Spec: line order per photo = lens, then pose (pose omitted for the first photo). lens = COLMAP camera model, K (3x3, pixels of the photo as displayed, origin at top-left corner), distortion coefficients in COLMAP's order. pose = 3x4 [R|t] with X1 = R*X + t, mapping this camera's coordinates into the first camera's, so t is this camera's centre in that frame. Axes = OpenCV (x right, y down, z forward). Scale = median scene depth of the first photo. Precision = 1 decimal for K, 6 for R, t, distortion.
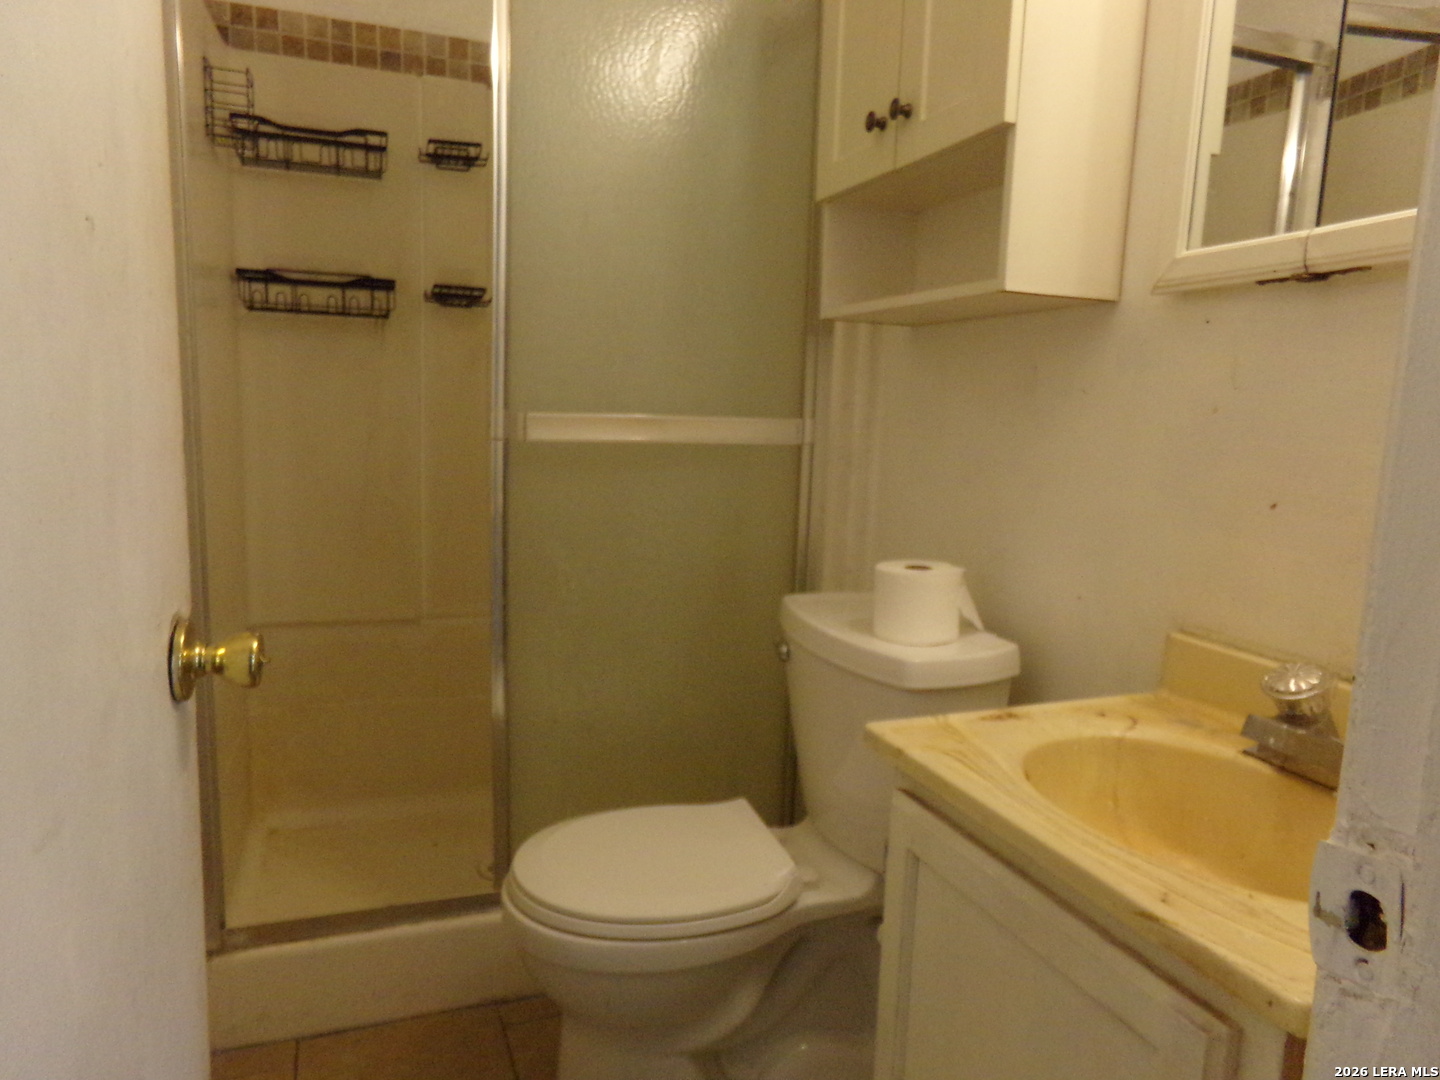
lens RADIAL K [[972.4, 0, 714.9], [0, 972.4, 542.7], [0, 0, 1]] dist [-0.039255, 0.060897]
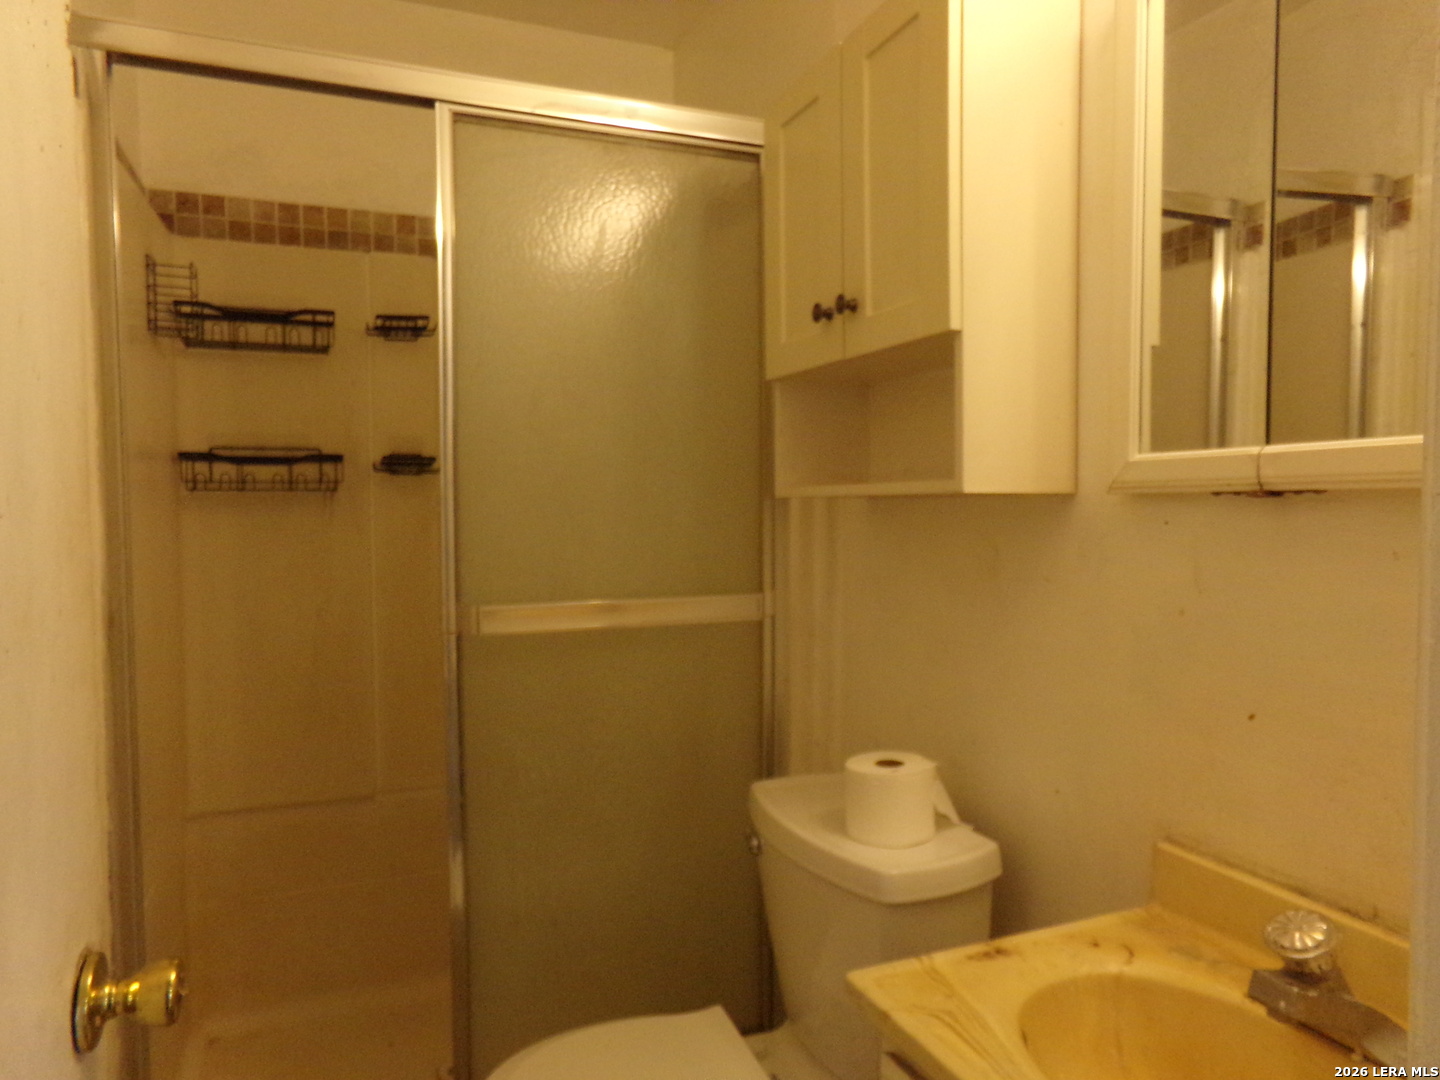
lens RADIAL K [[974.6, 0, 710.1], [0, 974.6, 539.1], [0, 0, 1]] dist [-0.023206, 0.048417]
pose [[0.998578, -0.038200, 0.037186, 0.003163], [0.041847, 0.993820, -0.102817, -0.100493], [-0.033029, 0.104227, 0.994005, 0.018944]]
